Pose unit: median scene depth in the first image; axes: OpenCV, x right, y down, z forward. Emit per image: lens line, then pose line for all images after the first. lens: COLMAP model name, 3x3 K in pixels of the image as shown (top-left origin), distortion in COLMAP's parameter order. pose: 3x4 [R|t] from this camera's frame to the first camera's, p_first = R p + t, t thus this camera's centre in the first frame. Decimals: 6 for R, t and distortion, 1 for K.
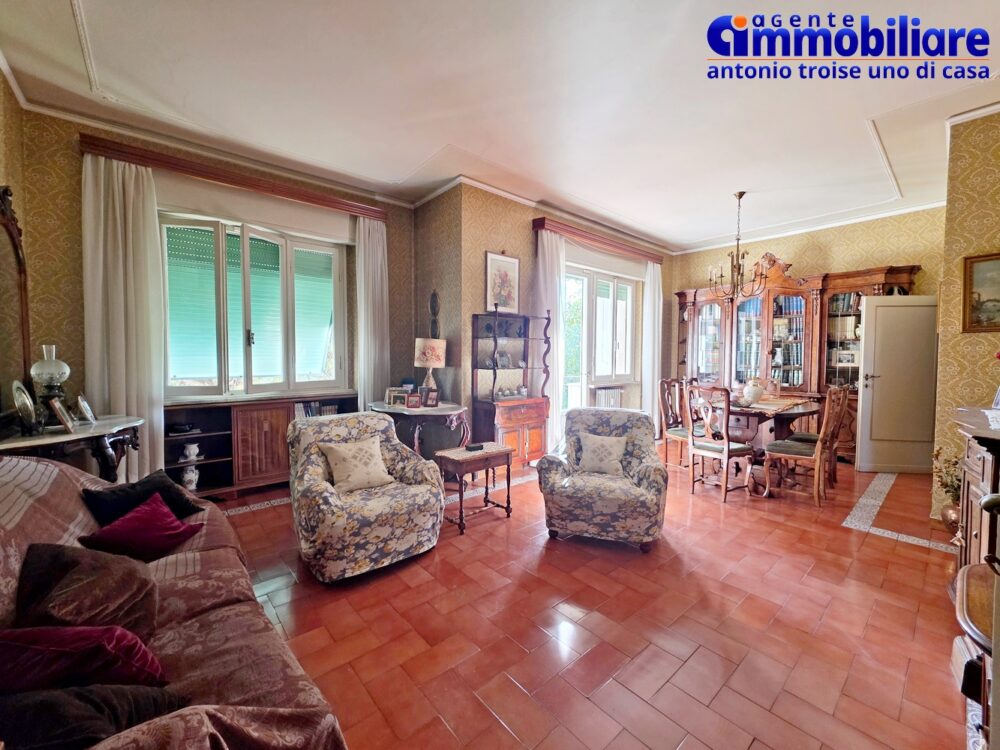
lens RADIAL K [[405.7, 0, 493.8], [0, 405.7, 371.0], [0, 0, 1]] dist [-0.001802, 0.000291]
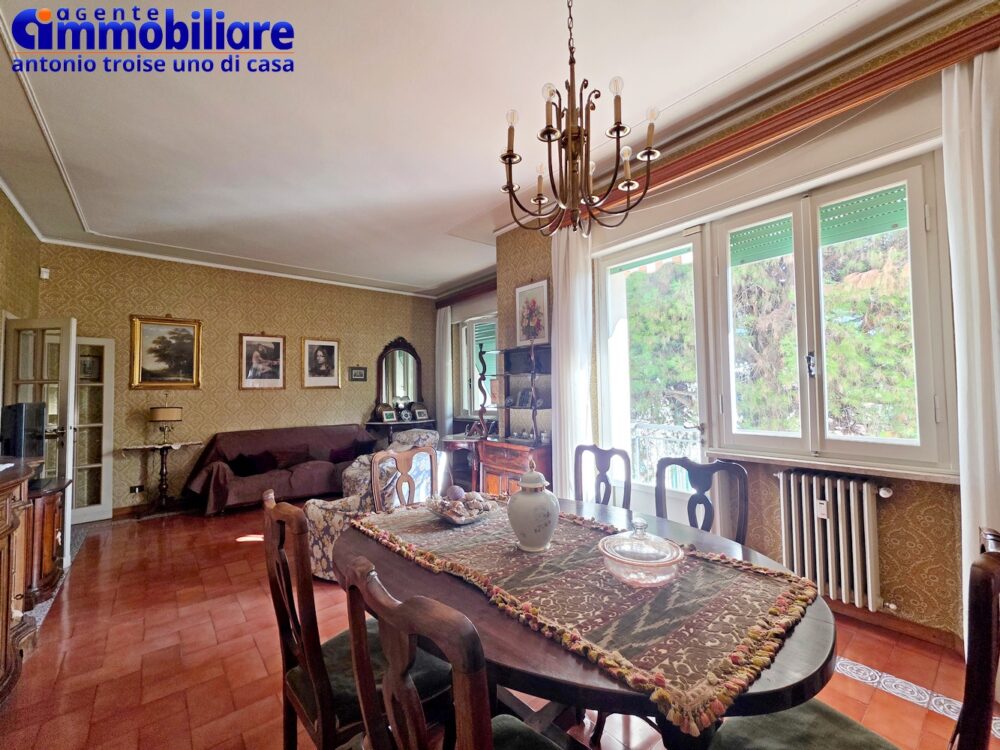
lens RADIAL K [[405.7, 0, 503.9], [0, 405.7, 373.5], [0, 0, 1]] dist [-0.001802, 0.000291]
pose [[-0.006078, -0.038432, -0.999243, 0.932971], [-0.016302, 0.999132, -0.038329, -0.045048], [0.999849, 0.016057, -0.006700, 0.946611]]
